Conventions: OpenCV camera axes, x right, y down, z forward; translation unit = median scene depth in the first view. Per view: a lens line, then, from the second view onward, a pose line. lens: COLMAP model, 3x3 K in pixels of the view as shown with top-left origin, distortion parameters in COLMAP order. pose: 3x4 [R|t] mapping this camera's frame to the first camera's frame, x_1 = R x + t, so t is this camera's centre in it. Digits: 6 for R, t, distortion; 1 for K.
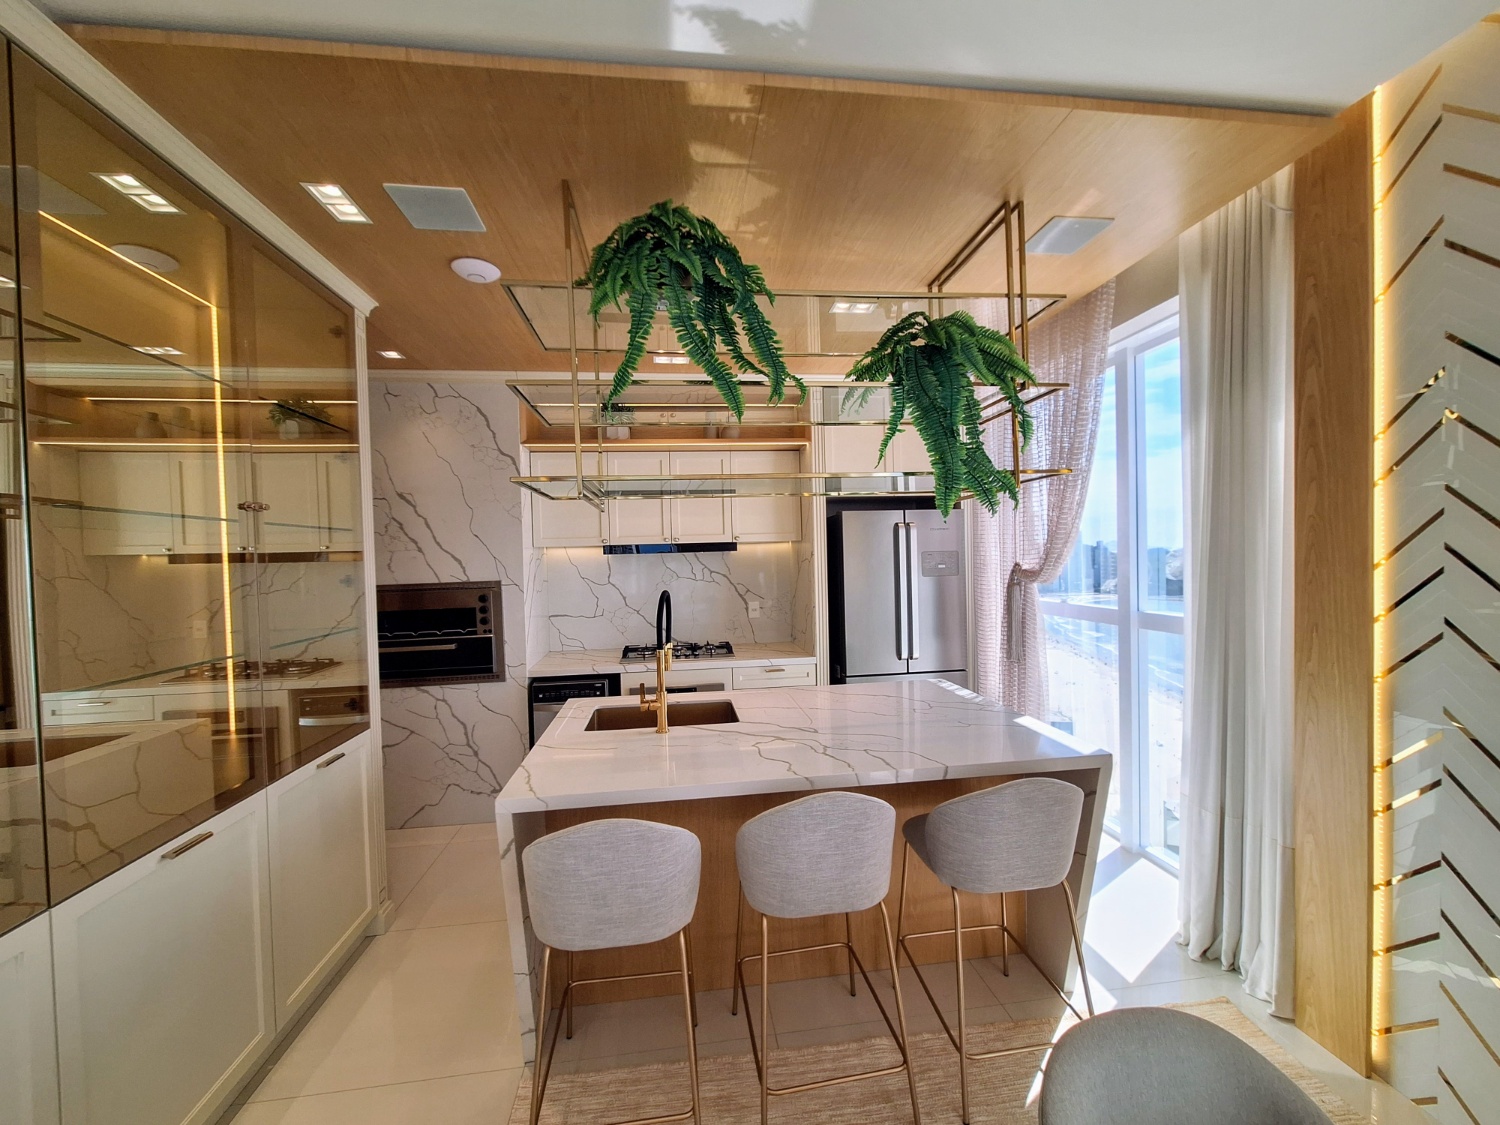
lens RADIAL K [[587.9, 0, 745.1], [0, 587.9, 569.0], [0, 0, 1]] dist [0.006319, -0.002750]
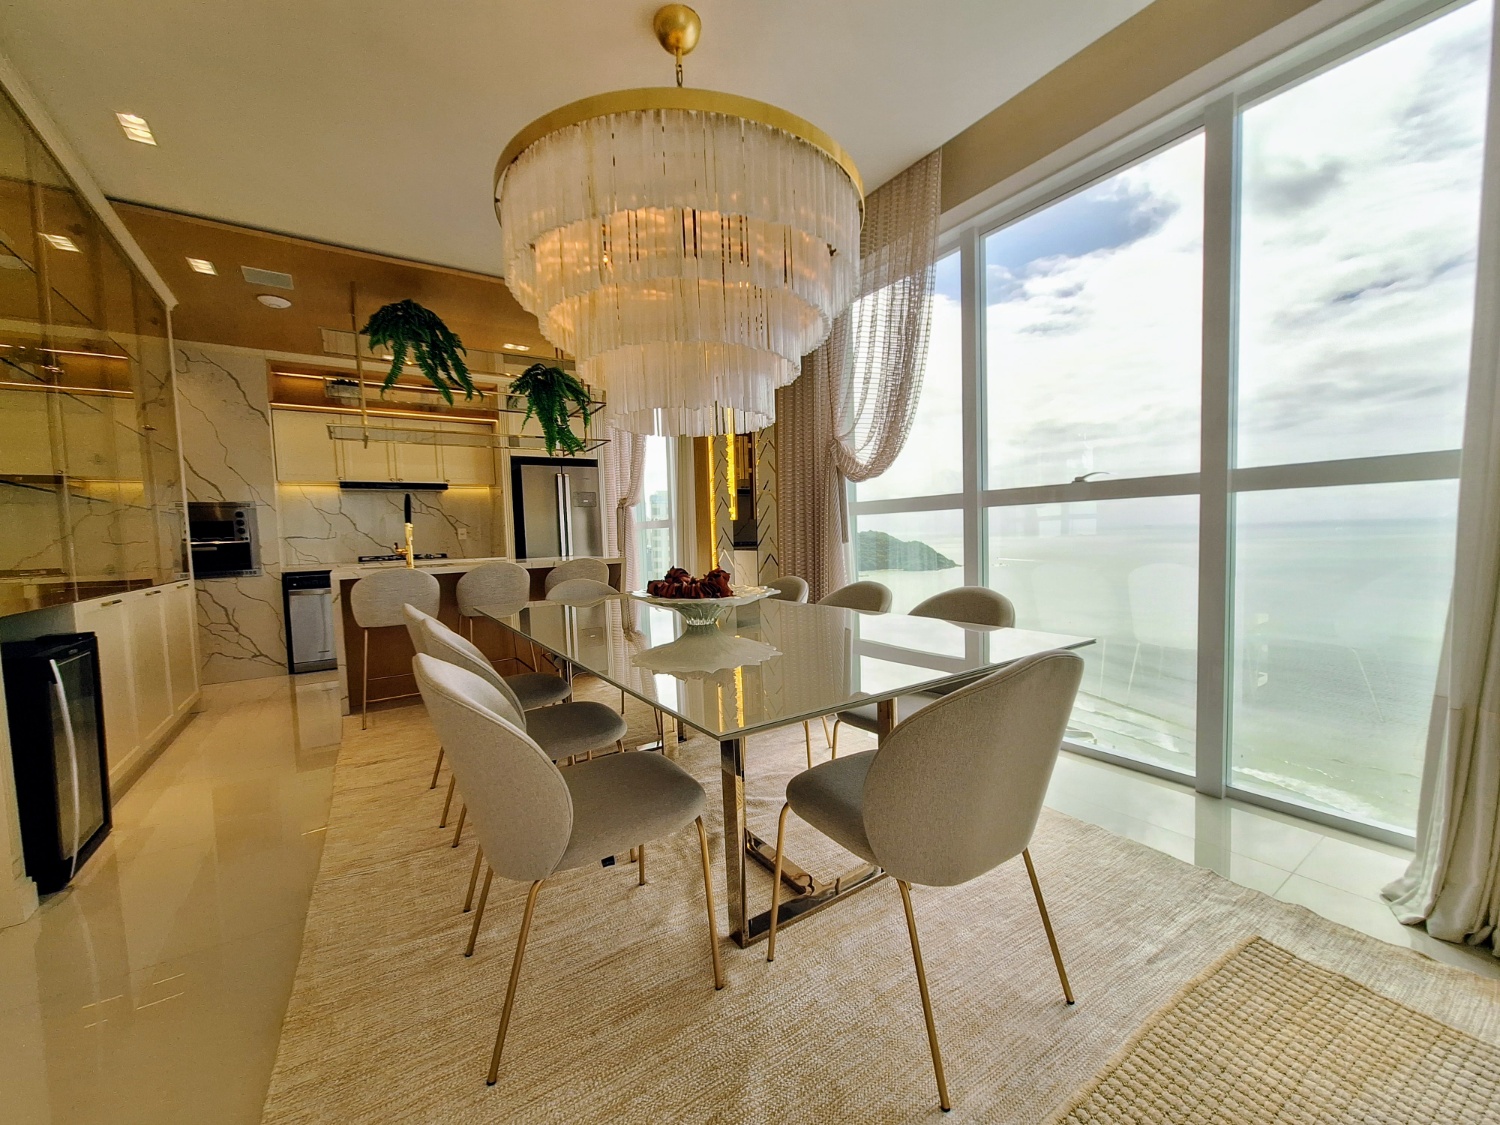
lens RADIAL K [[587.9, 0, 758.6], [0, 587.9, 575.4], [0, 0, 1]] dist [0.006319, -0.002750]
pose [[0.885271, -0.033990, 0.463832, -0.028902], [0.021559, 0.999253, 0.032079, 0.274182], [-0.464576, -0.018398, 0.885342, -1.217190]]
